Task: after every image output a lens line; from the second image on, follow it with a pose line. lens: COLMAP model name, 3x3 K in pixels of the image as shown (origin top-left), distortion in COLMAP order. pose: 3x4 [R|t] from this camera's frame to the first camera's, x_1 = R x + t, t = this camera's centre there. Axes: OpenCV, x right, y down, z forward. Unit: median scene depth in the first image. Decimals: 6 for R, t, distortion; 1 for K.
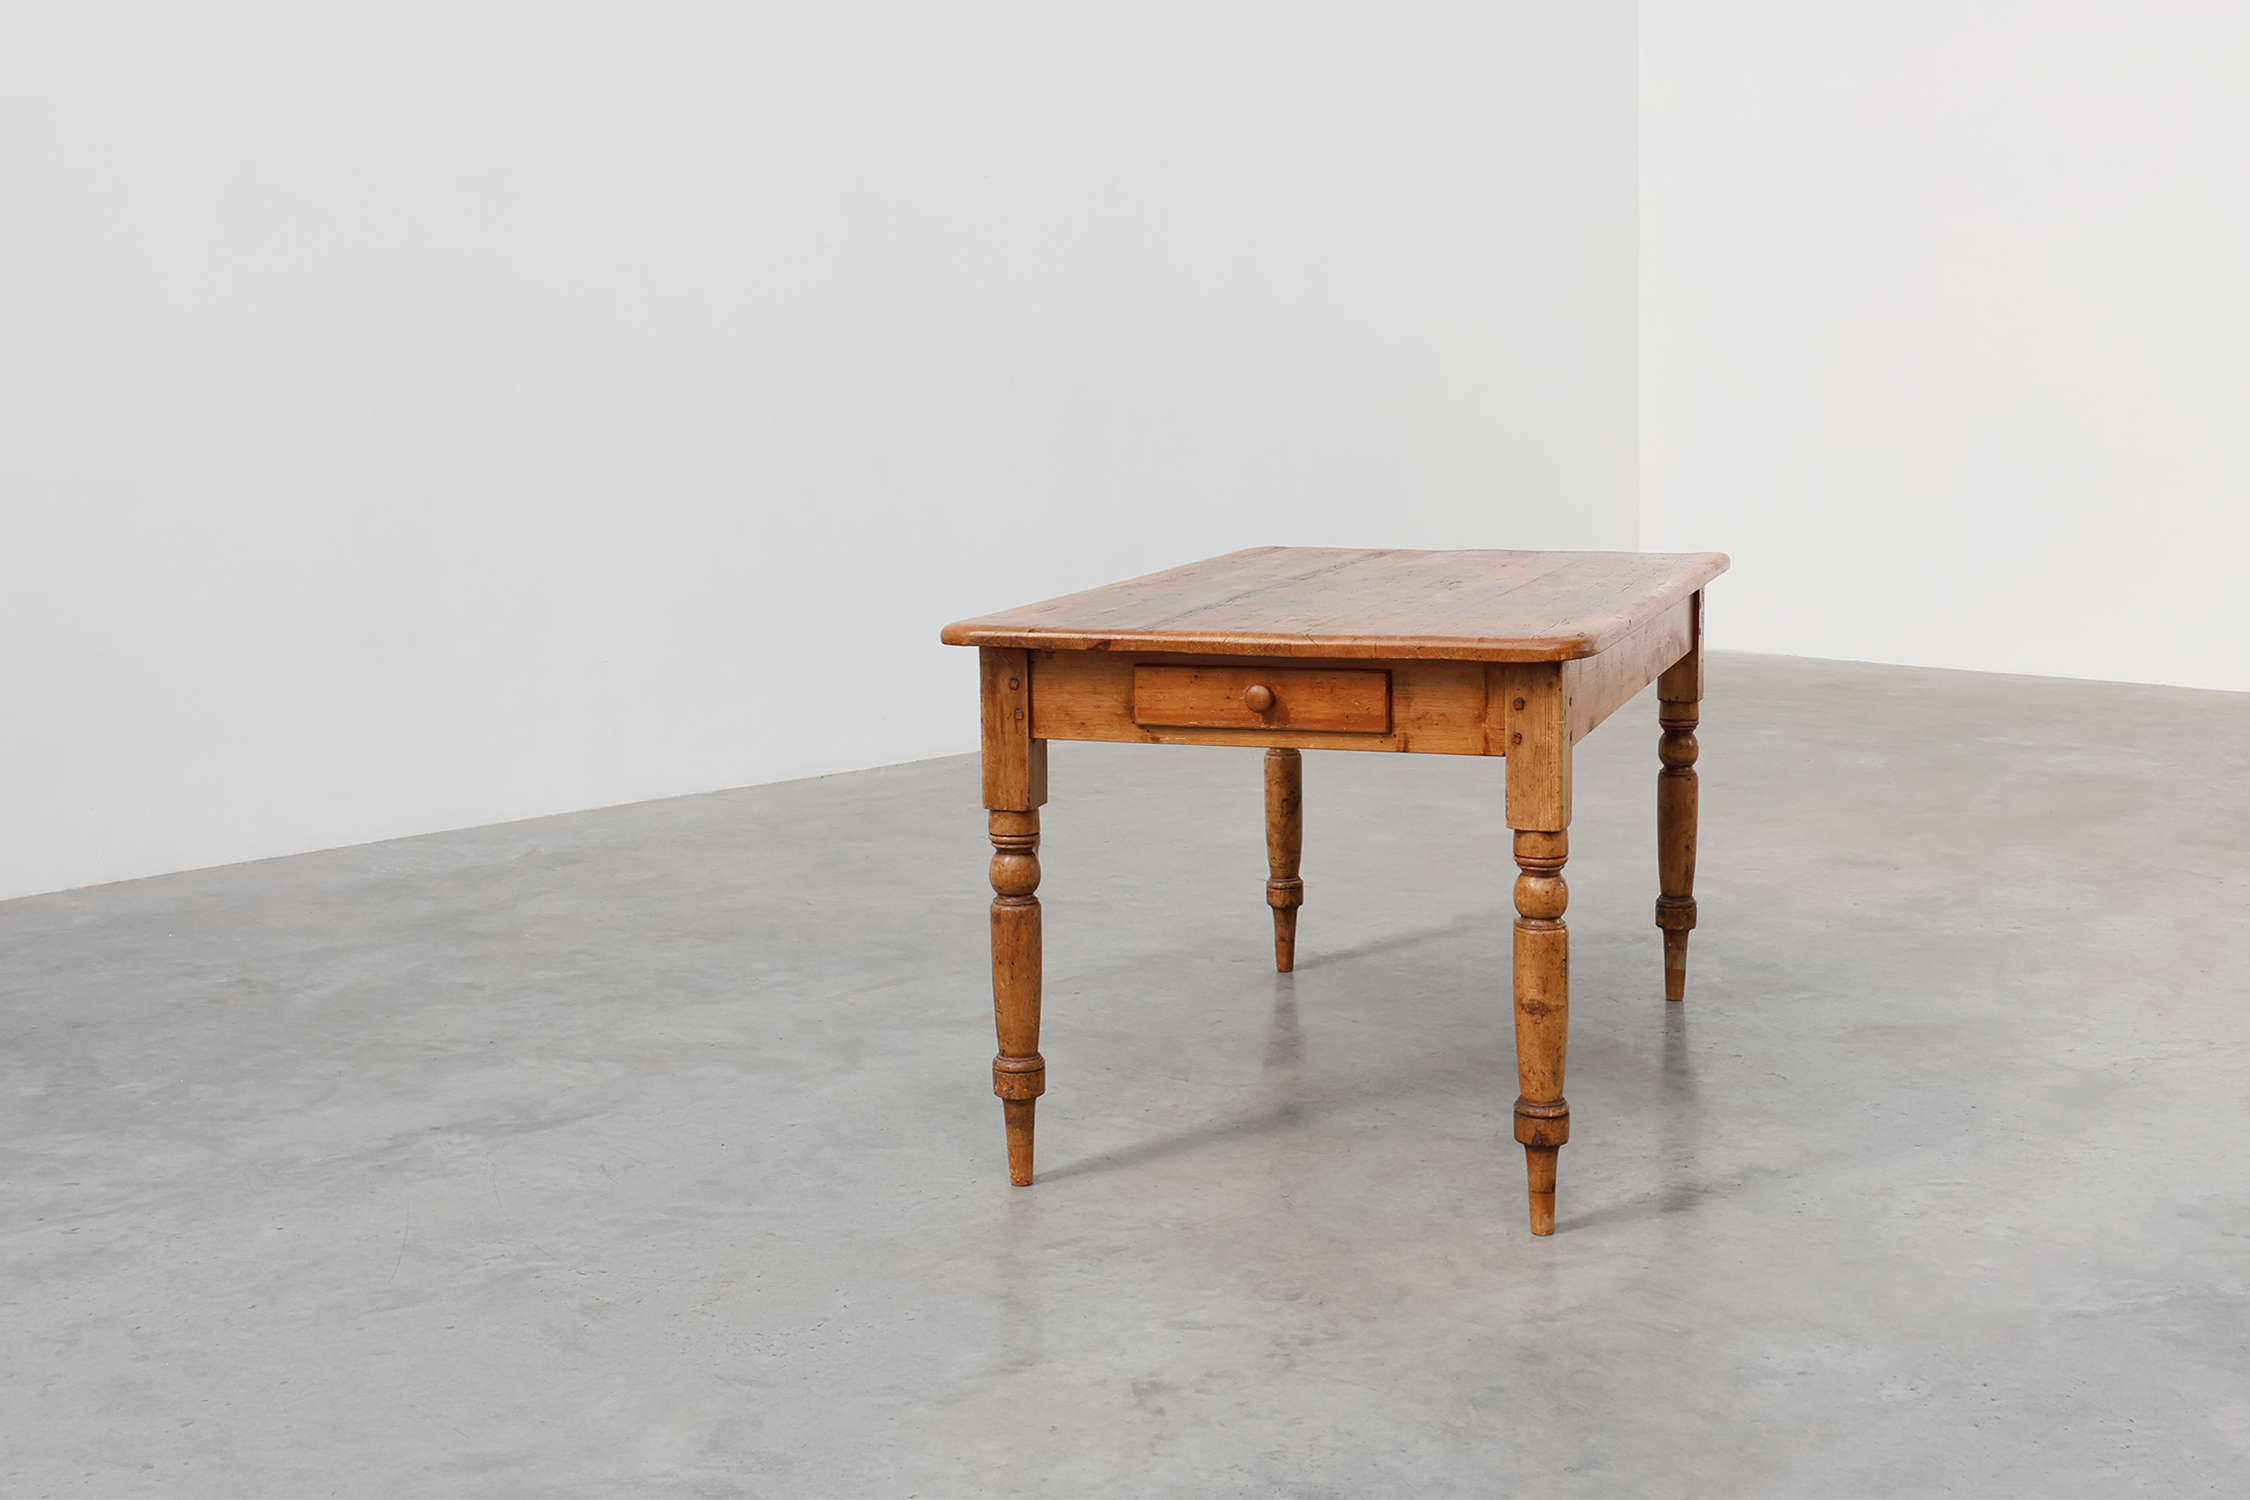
lens RADIAL K [[2461.5, 0, 1125.0], [0, 2461.5, 750.0], [0, 0, 1]] dist [-0.005513, -0.000195]
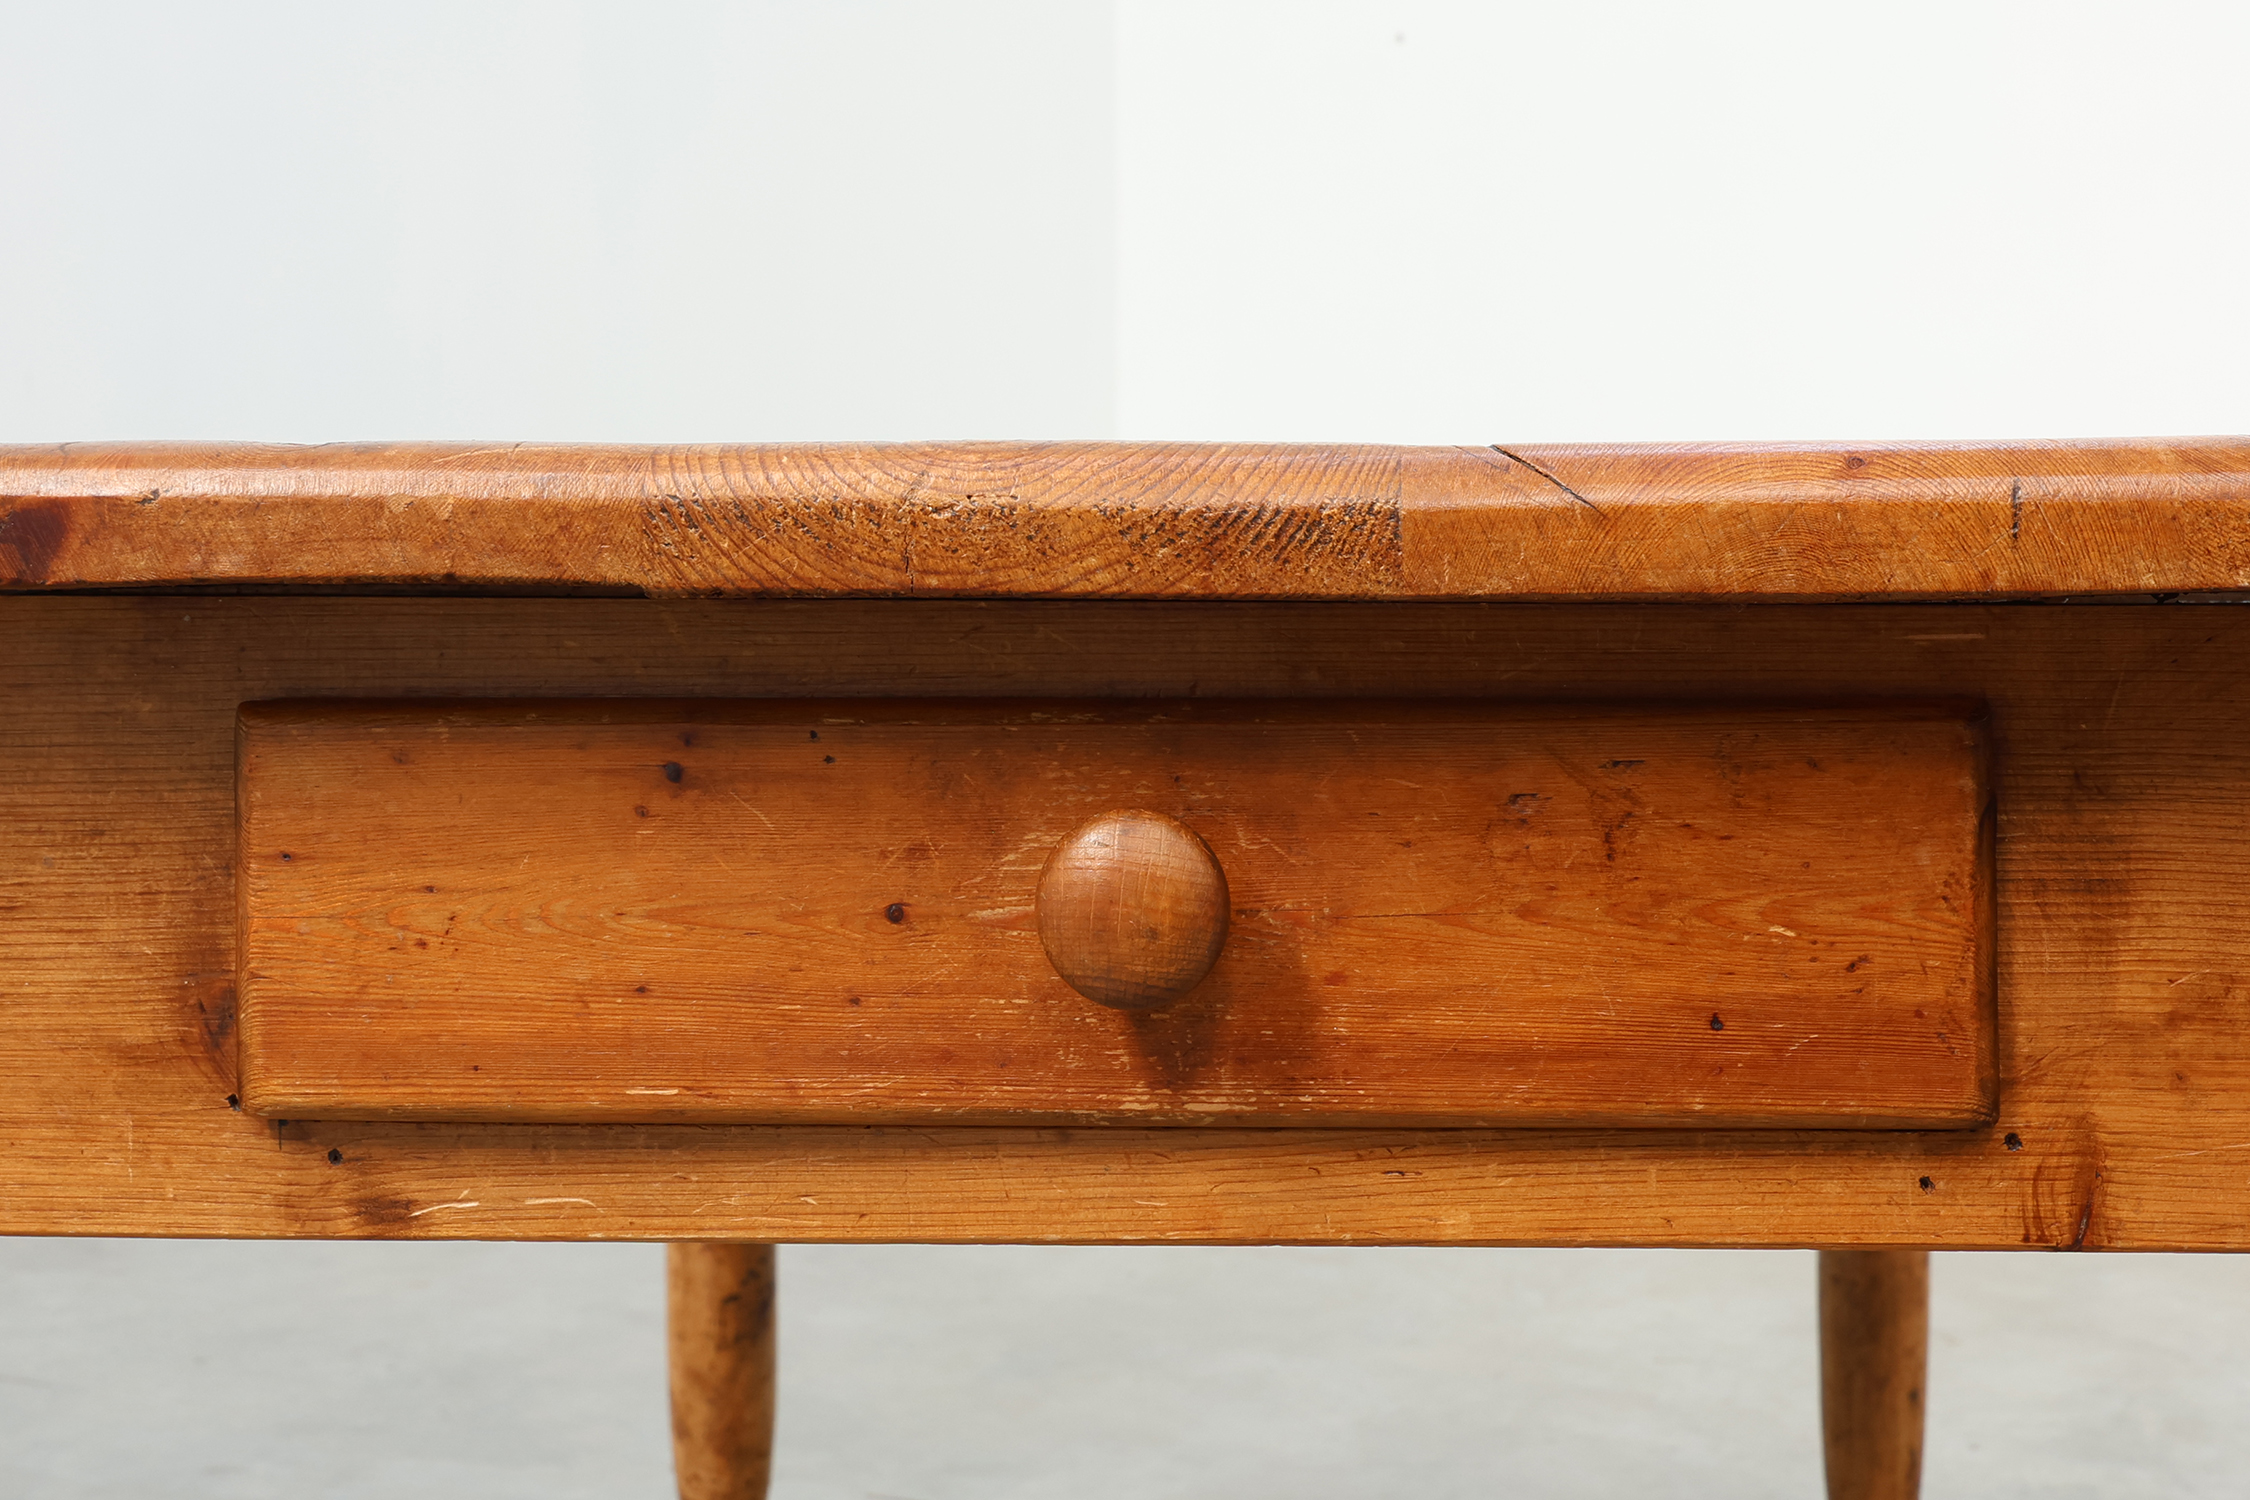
lens RADIAL K [[2384.6, 0, 904.7], [0, 2384.6, 670.7], [0, 0, 1]] dist [0.005034, -0.001465]
pose [[0.966755, 0.013087, 0.255370, 0.005536], [0.030507, 0.985653, -0.166003, -0.011797], [-0.253879, 0.168275, 0.952486, 0.860763]]
